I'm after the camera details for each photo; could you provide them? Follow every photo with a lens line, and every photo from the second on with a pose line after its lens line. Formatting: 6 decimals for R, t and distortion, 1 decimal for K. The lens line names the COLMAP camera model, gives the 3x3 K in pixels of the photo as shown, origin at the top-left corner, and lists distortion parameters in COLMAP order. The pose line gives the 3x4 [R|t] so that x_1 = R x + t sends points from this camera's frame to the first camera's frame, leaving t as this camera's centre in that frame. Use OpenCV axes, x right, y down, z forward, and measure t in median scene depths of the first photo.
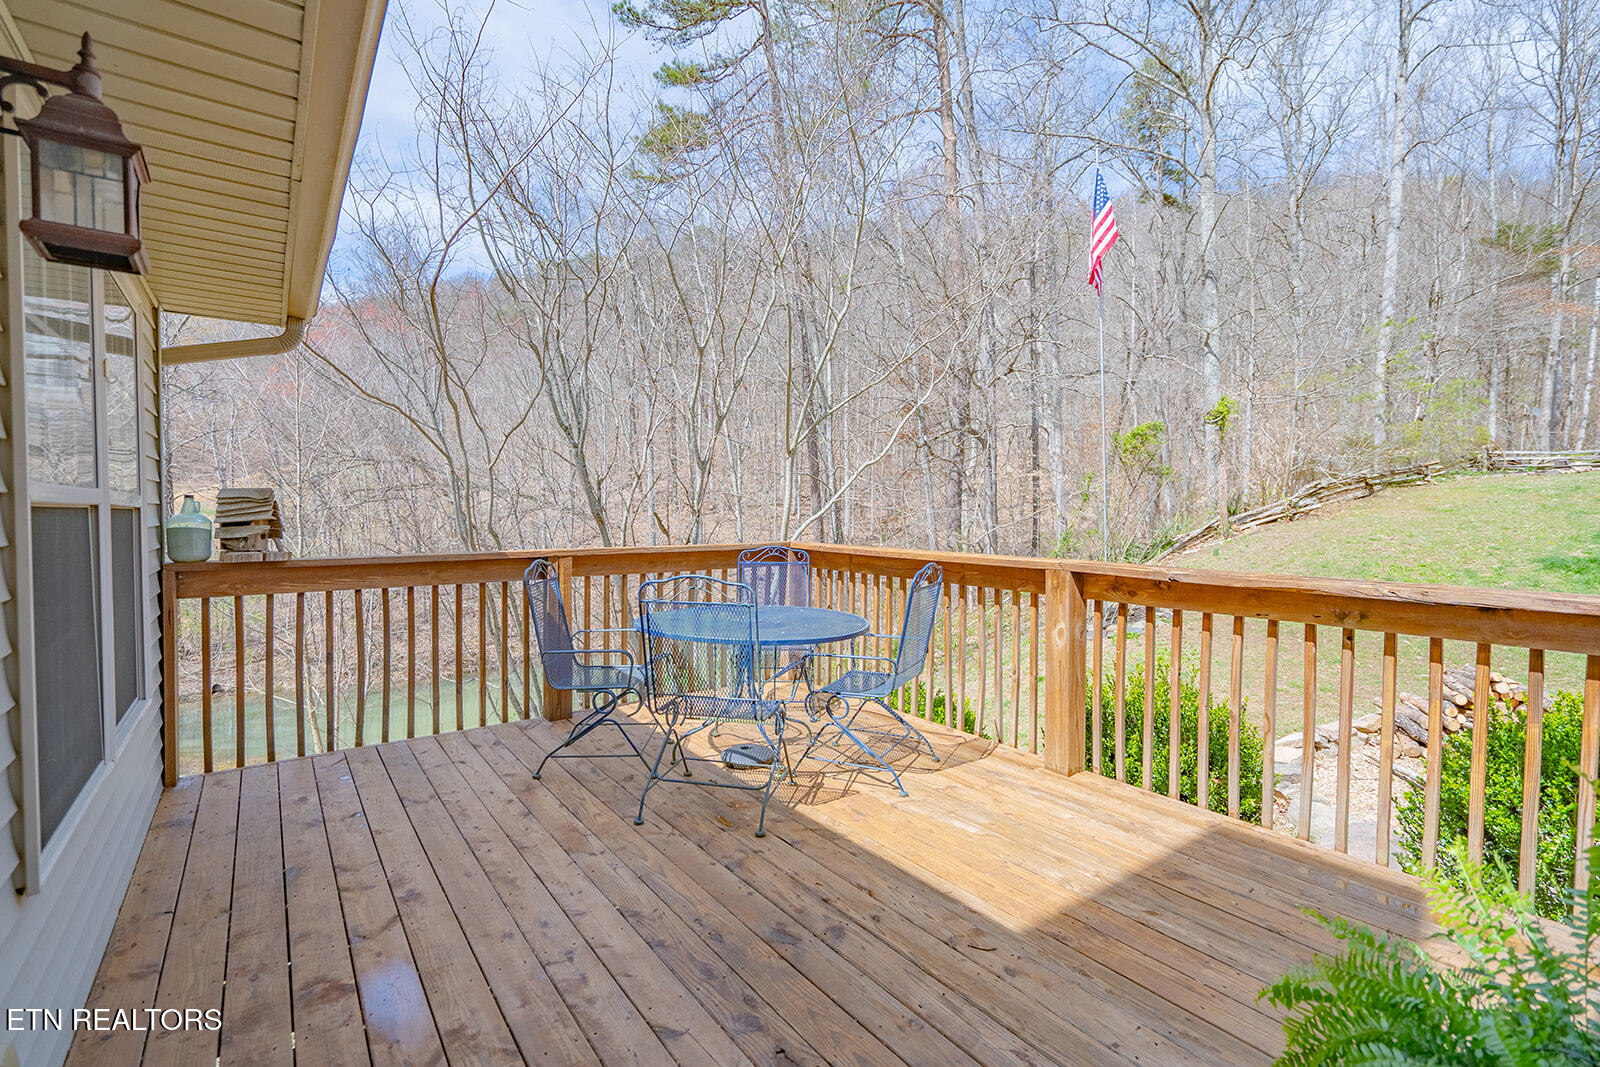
lens RADIAL K [[716.3, 0, 796.4], [0, 716.3, 527.0], [0, 0, 1]] dist [-0.001400, -0.000288]
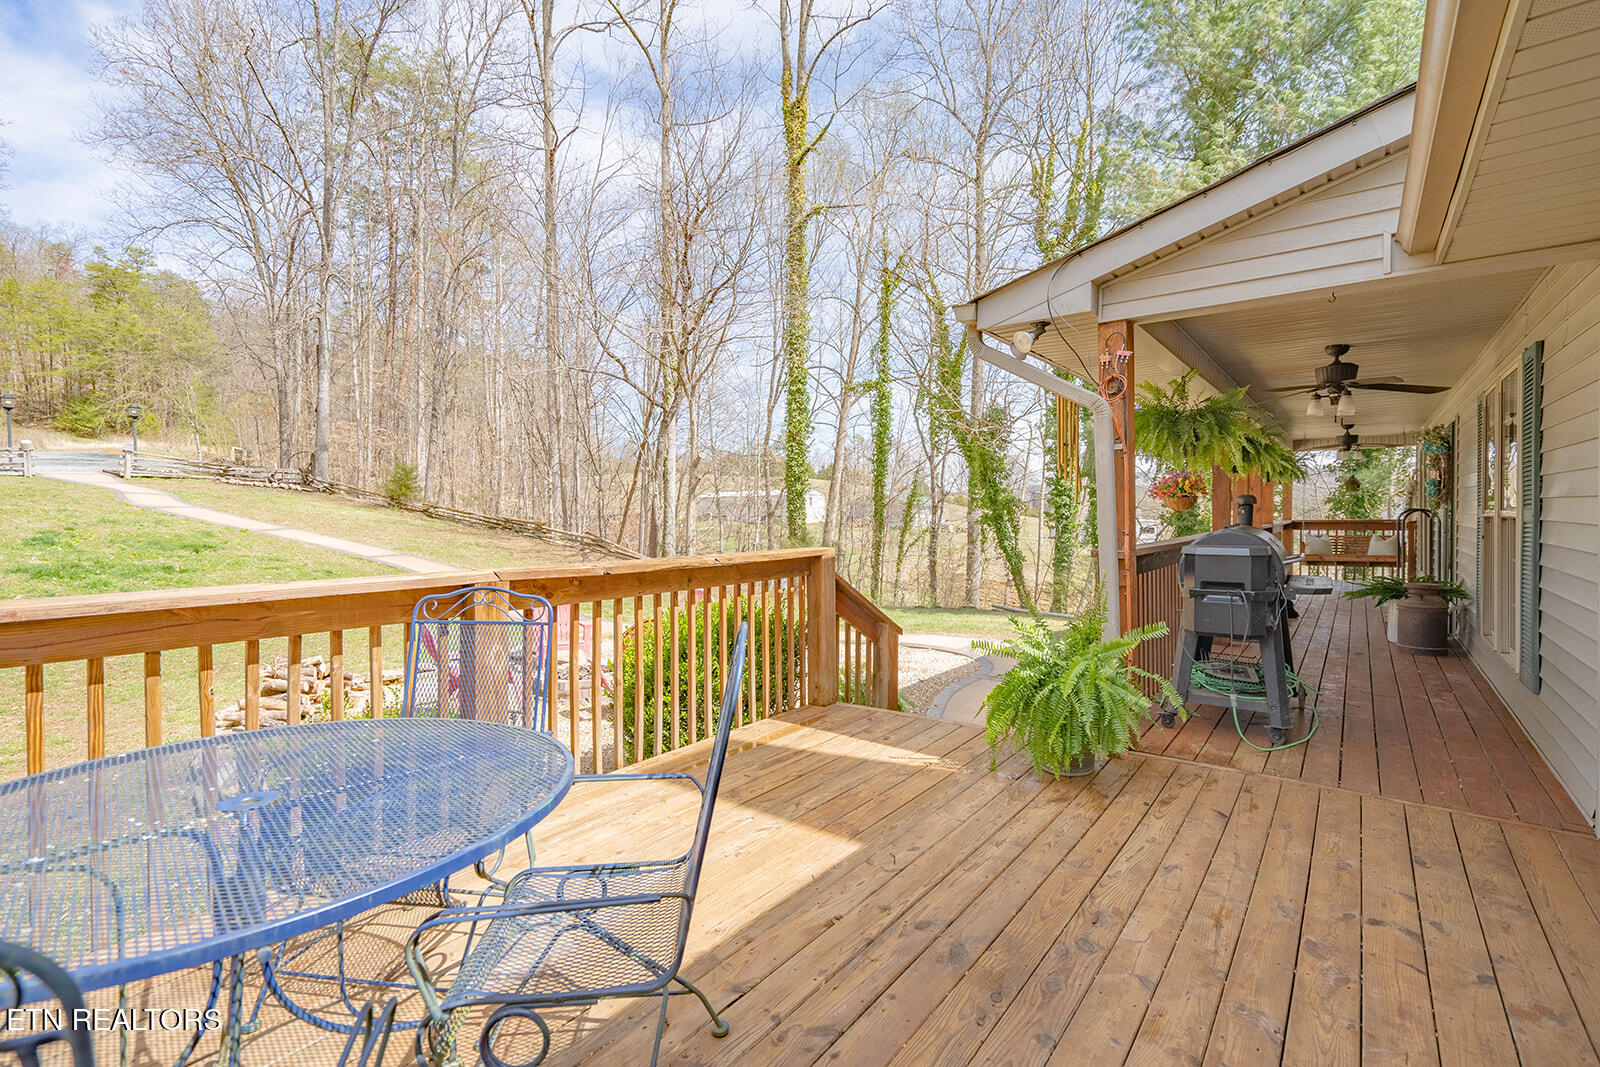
lens RADIAL K [[716.3, 0, 796.4], [0, 716.3, 527.0], [0, 0, 1]] dist [-0.001400, -0.000288]
pose [[-0.267183, -0.017049, 0.963495, -0.775997], [0.031675, 0.999148, 0.026463, -0.024770], [-0.963125, 0.037589, -0.266415, 1.284598]]
